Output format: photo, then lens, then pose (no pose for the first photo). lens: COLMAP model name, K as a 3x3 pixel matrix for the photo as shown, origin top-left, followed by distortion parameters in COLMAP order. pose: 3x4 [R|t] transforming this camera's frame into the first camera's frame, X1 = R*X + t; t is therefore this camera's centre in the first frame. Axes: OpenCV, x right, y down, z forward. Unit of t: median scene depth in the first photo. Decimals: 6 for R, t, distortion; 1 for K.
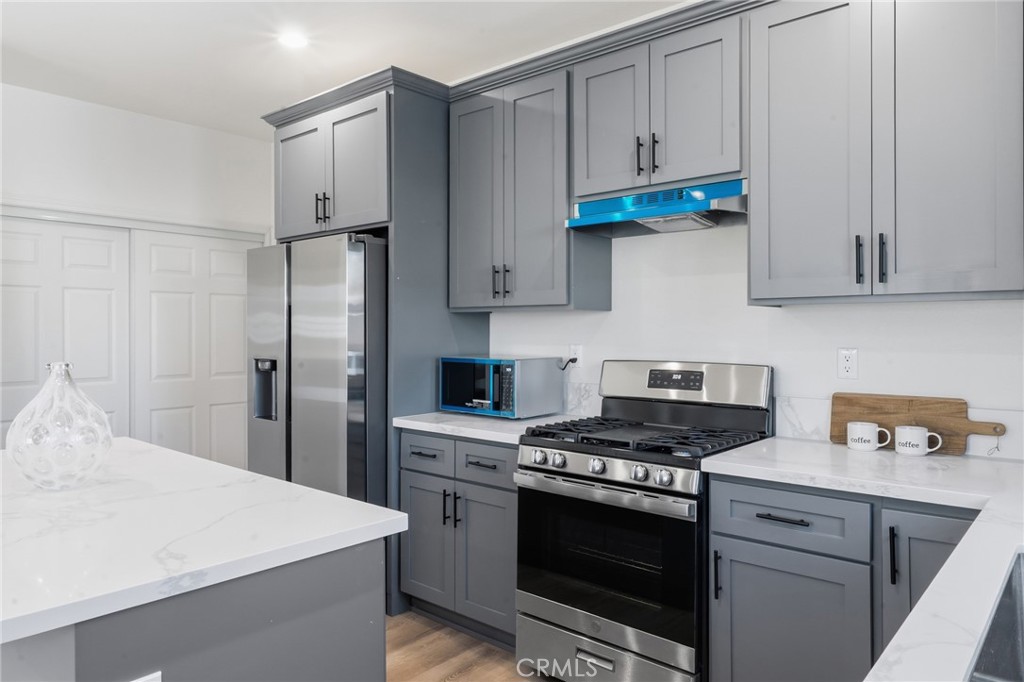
lens RADIAL K [[686.7, 0, 513.6], [0, 686.7, 339.3], [0, 0, 1]] dist [0.032986, 0.001945]
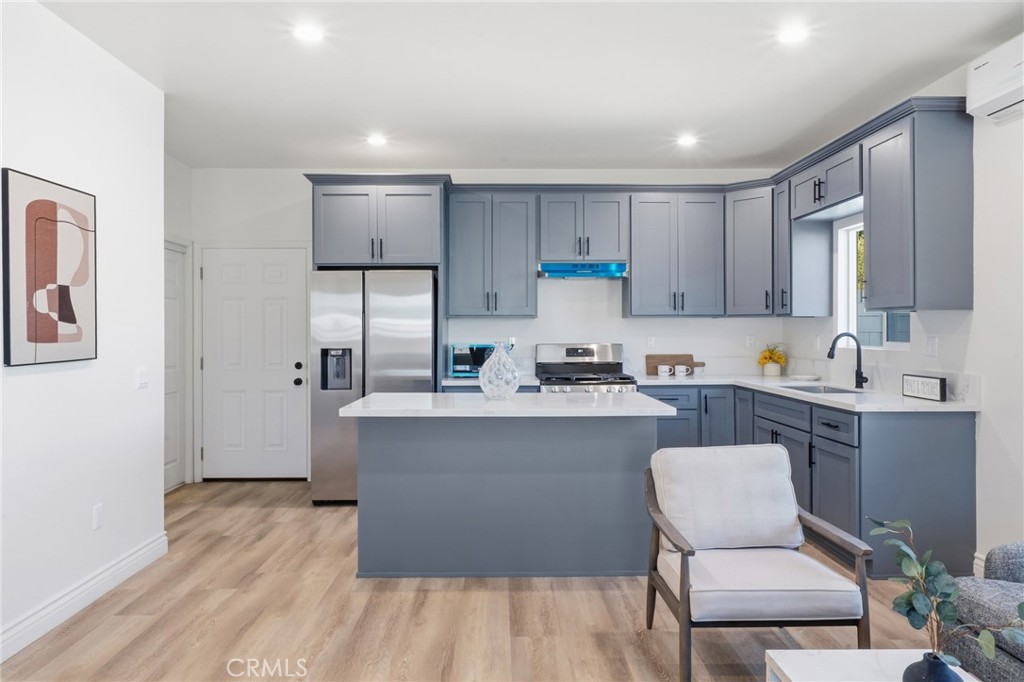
lens RADIAL K [[686.7, 0, 510.8], [0, 686.7, 335.7], [0, 0, 1]] dist [0.032986, 0.001945]
pose [[0.745567, -0.004227, 0.666417, -1.387820], [0.009732, 0.999942, -0.004545, 0.017194], [-0.666359, 0.009874, 0.745565, -0.430311]]
